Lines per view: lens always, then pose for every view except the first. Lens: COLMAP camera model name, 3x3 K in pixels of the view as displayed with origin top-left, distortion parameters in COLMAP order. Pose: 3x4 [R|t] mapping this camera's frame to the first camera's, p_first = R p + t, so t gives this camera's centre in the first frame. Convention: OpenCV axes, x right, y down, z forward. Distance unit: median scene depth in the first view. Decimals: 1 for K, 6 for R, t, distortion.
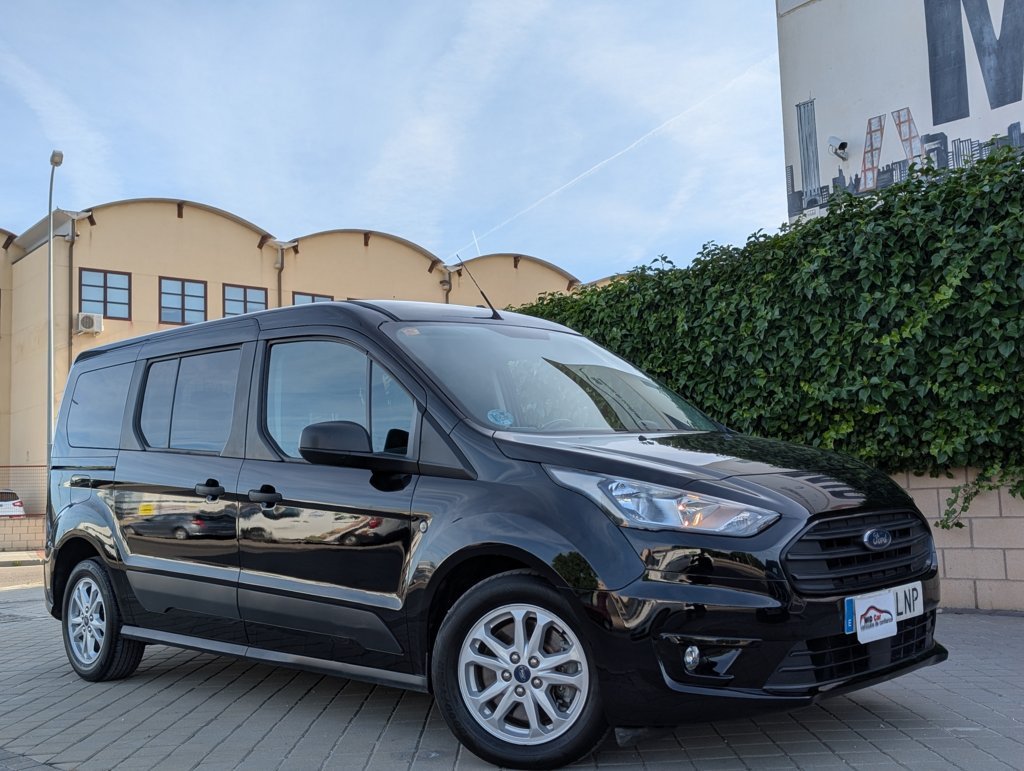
lens RADIAL K [[1118.7, 0, 512.0], [0, 1118.7, 385.5], [0, 0, 1]] dist [-0.002674, 0.003784]
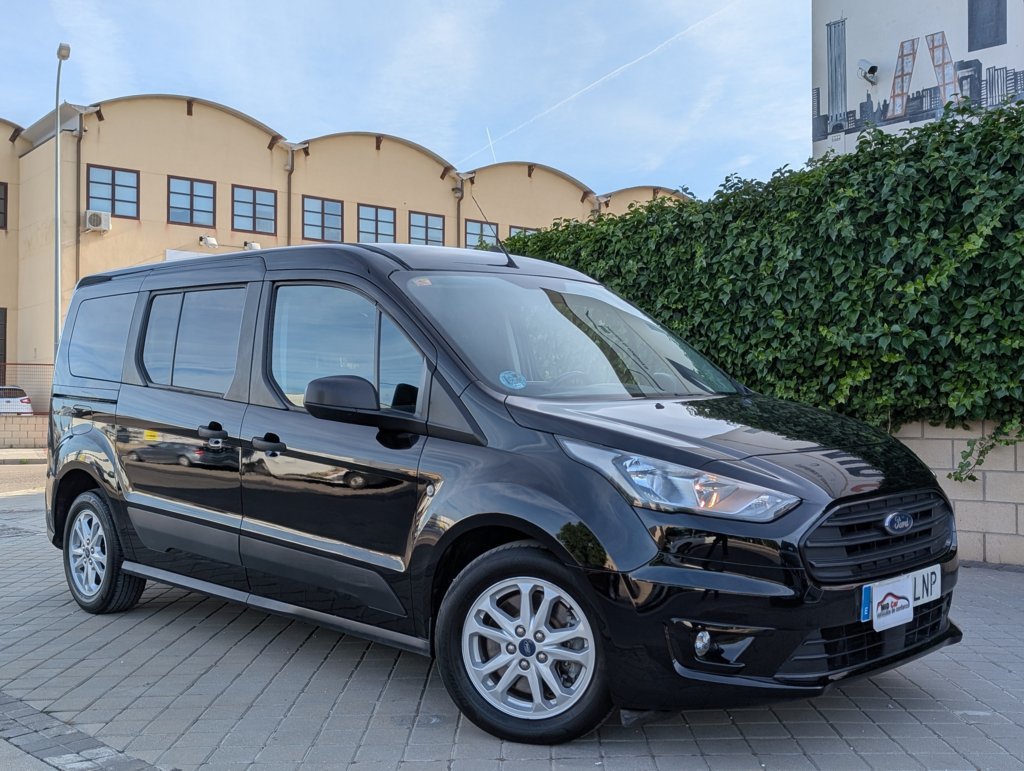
lens RADIAL K [[1118.7, 0, 512.0], [0, 1118.7, 385.5], [0, 0, 1]] dist [-0.002674, 0.003784]
pose [[0.999400, 0.034187, -0.005507, -0.003145], [-0.033609, 0.995943, 0.083478, -0.024886], [0.008339, -0.083243, 0.996494, 0.021056]]
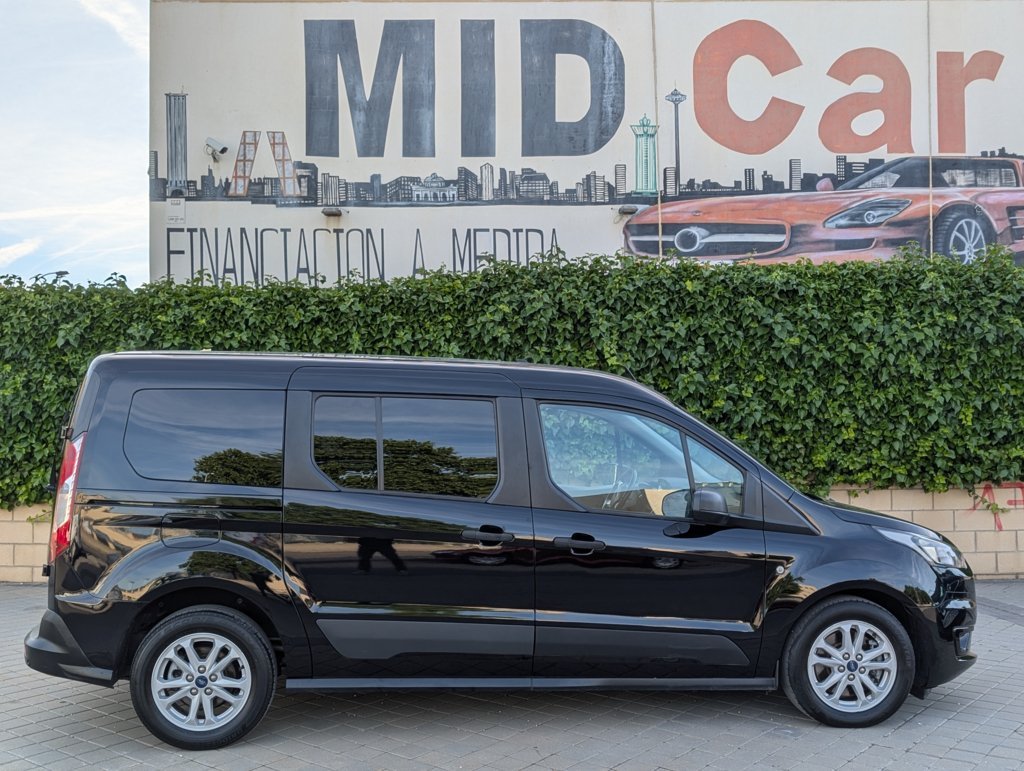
lens RADIAL K [[1078.5, 0, 513.3], [0, 1078.5, 408.0], [0, 0, 1]] dist [0.000419, -0.002567]
pose [[0.613109, 0.048338, 0.788518, -0.690493], [-0.104076, 0.994369, 0.019966, -0.033755], [-0.783113, -0.094307, 0.614688, 0.238151]]
